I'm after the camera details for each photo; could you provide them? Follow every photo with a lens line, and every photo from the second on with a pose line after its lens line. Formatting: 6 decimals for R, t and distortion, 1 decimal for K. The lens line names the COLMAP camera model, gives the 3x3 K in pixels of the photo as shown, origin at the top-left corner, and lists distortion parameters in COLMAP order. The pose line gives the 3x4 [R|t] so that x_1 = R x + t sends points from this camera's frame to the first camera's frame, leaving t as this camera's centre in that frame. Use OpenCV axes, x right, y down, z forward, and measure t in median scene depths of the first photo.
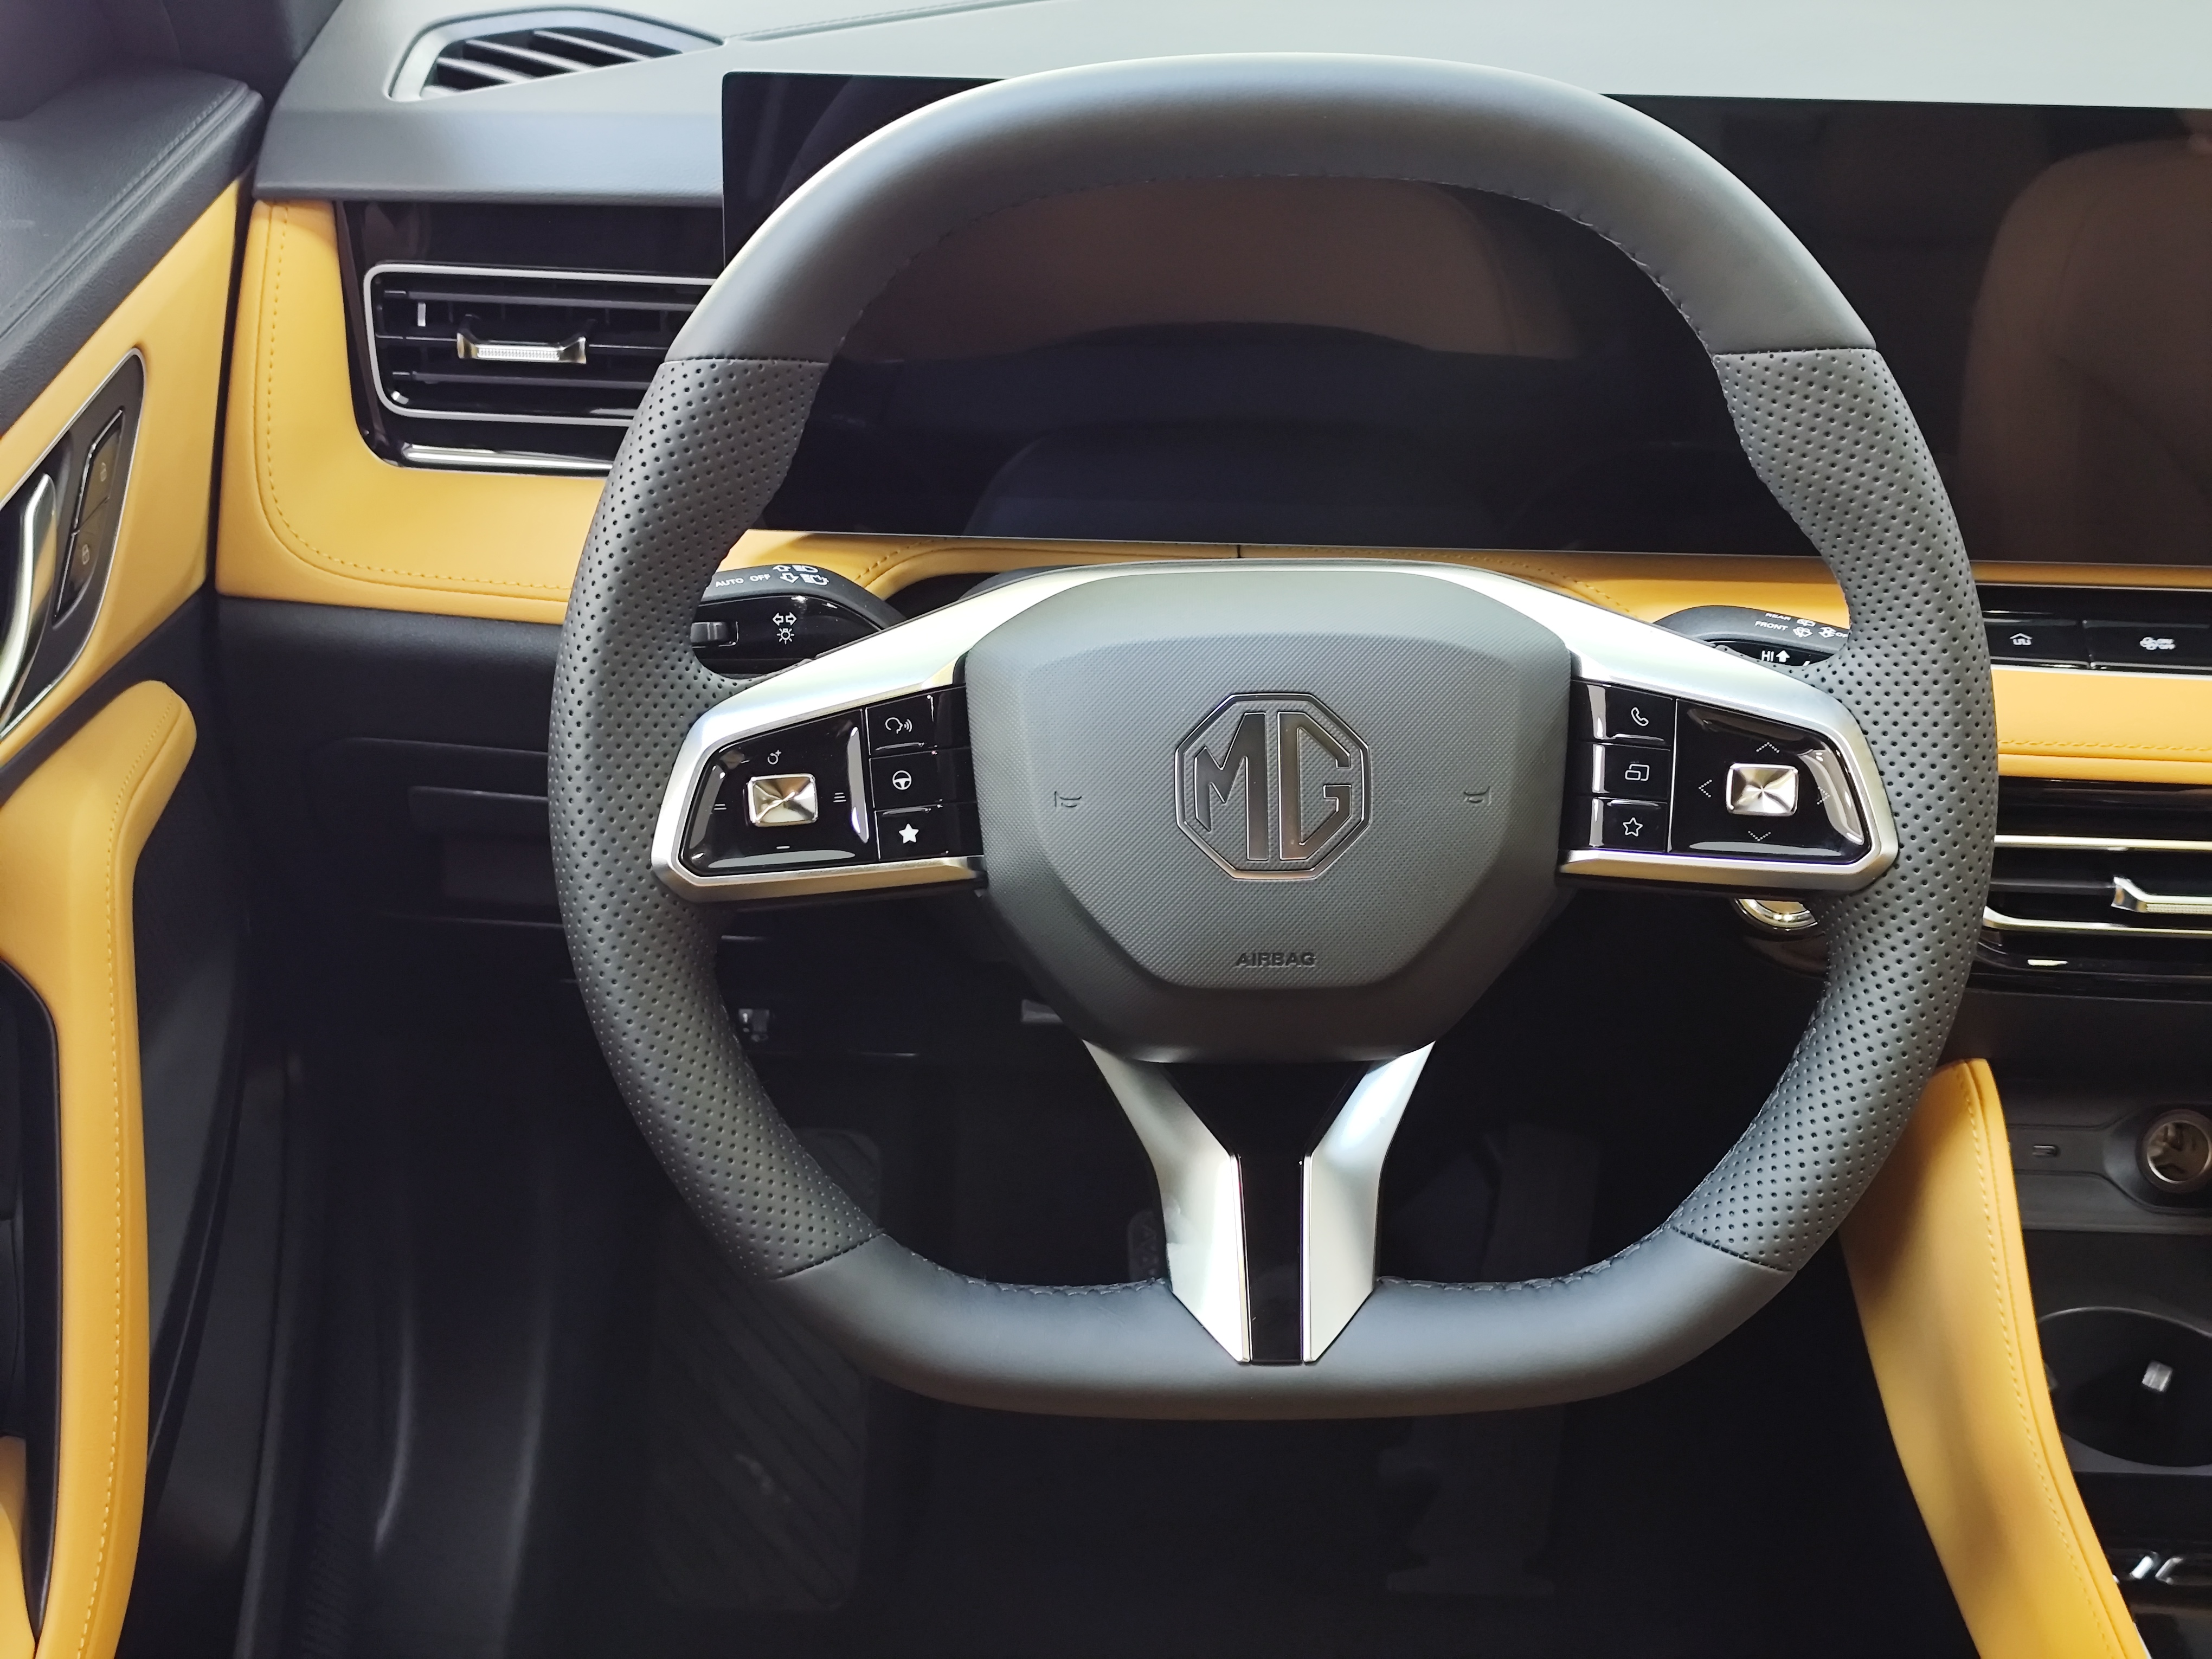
lens RADIAL K [[2980.1, 0, 1106.0], [0, 2980.1, 829.5], [0, 0, 1]] dist [0.140836, -0.511141]
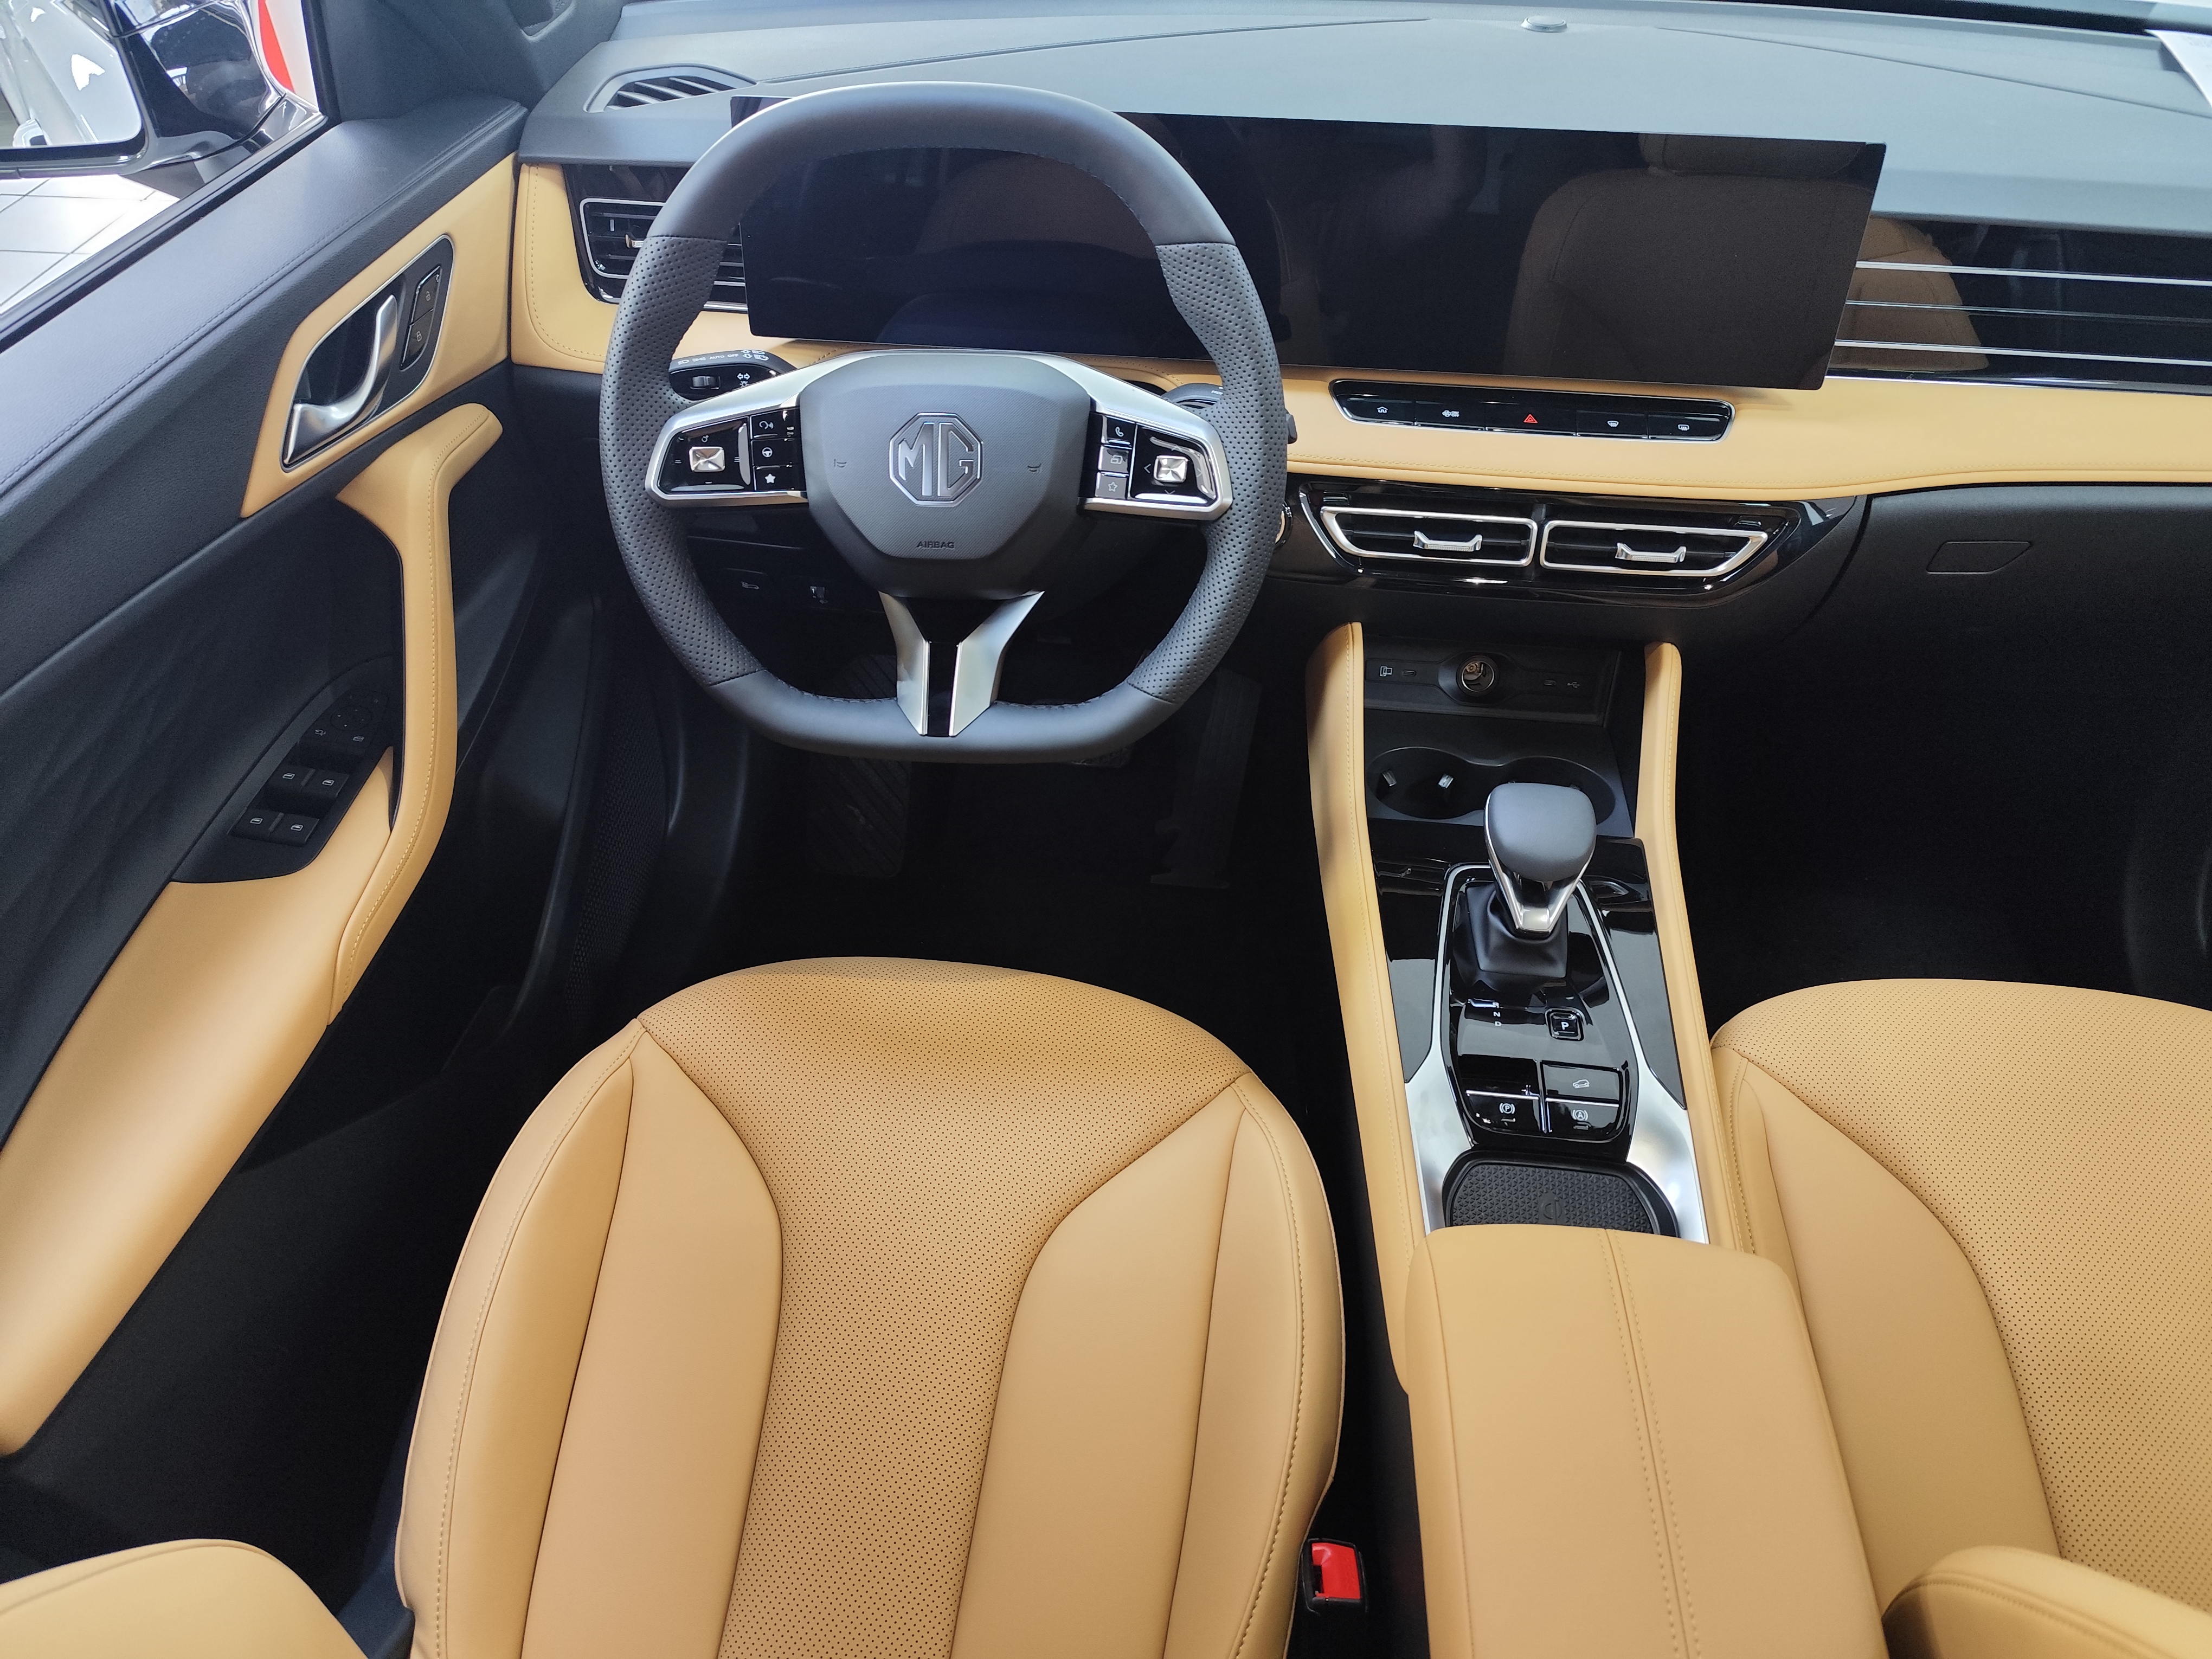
lens RADIAL K [[1519.7, 0, 1106.0], [0, 1519.7, 829.5], [0, 0, 1]] dist [0.002024, -0.001214]
pose [[0.994771, 0.052249, -0.087754, 0.272306], [-0.035505, 0.982557, 0.182539, 0.040030], [0.095761, -0.178469, 0.979275, -0.067292]]
